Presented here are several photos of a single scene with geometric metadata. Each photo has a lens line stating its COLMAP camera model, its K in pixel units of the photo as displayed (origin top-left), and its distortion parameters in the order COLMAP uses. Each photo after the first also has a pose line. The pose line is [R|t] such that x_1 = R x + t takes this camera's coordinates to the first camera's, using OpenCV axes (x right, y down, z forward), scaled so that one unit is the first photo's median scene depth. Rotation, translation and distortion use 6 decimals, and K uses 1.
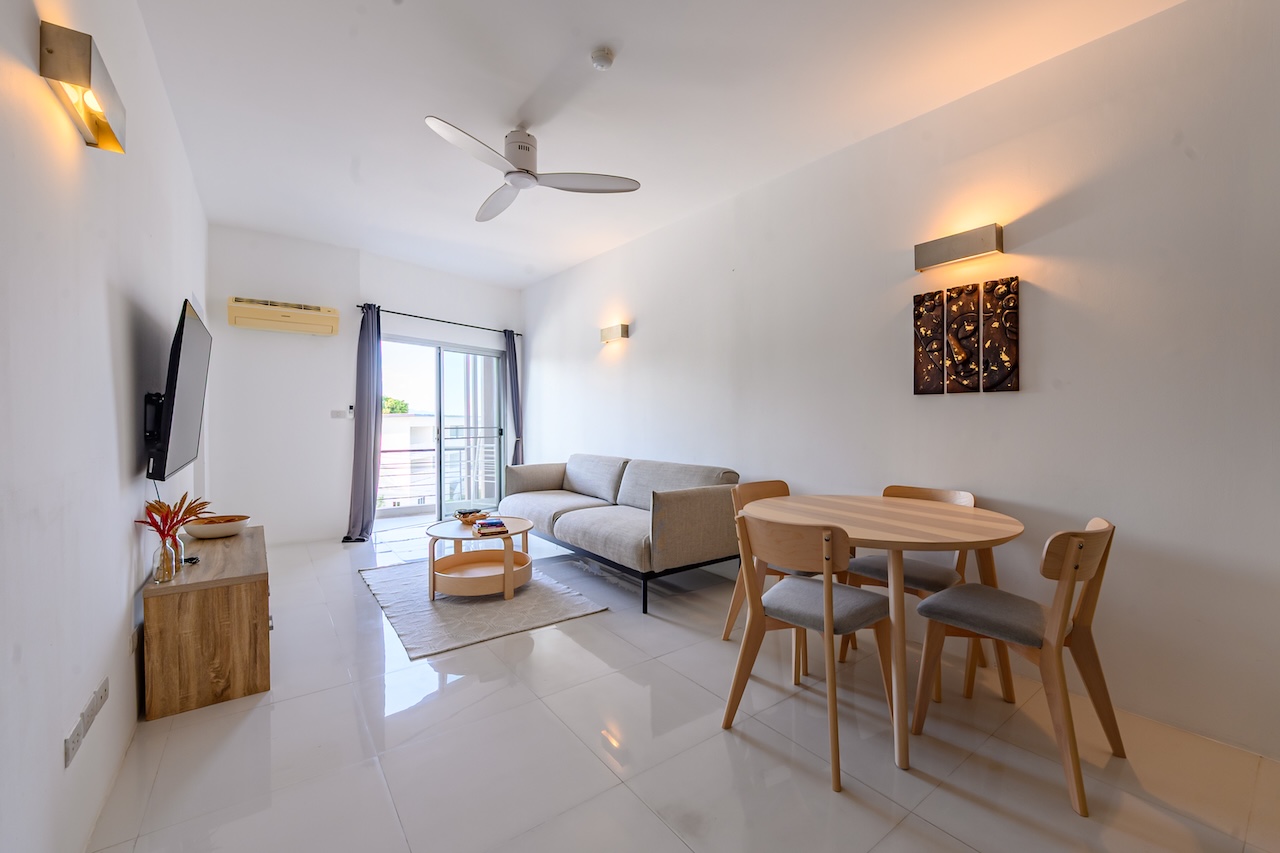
lens RADIAL K [[506.4, 0, 638.6], [0, 506.4, 423.3], [0, 0, 1]] dist [-0.011468, -0.000381]
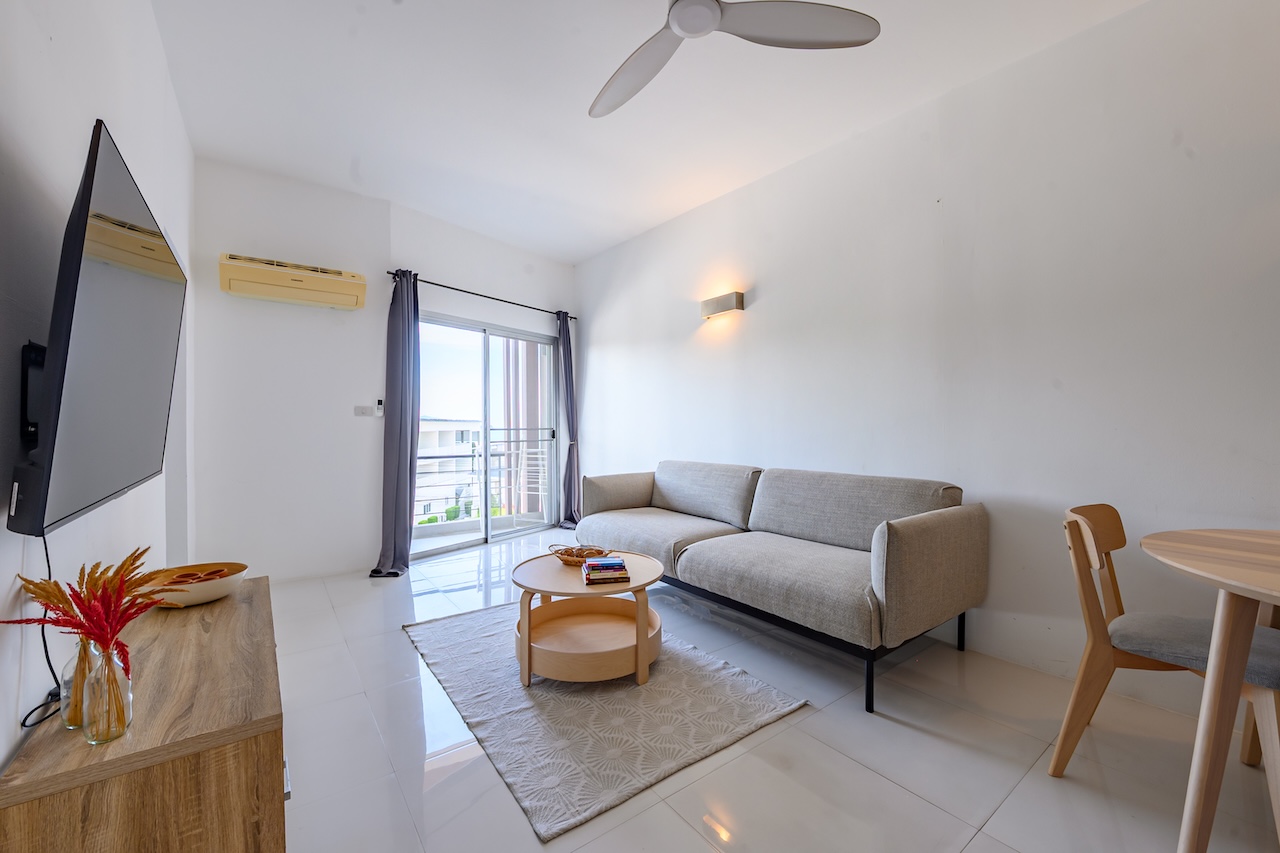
lens RADIAL K [[501.3, 0, 640.4], [0, 501.3, 424.0], [0, 0, 1]] dist [-0.010960, 0.000003]
pose [[0.999977, -0.003521, 0.005723, -0.239500], [0.003565, 0.999964, -0.007742, 0.013160], [-0.005695, 0.007762, 0.999954, 0.314547]]
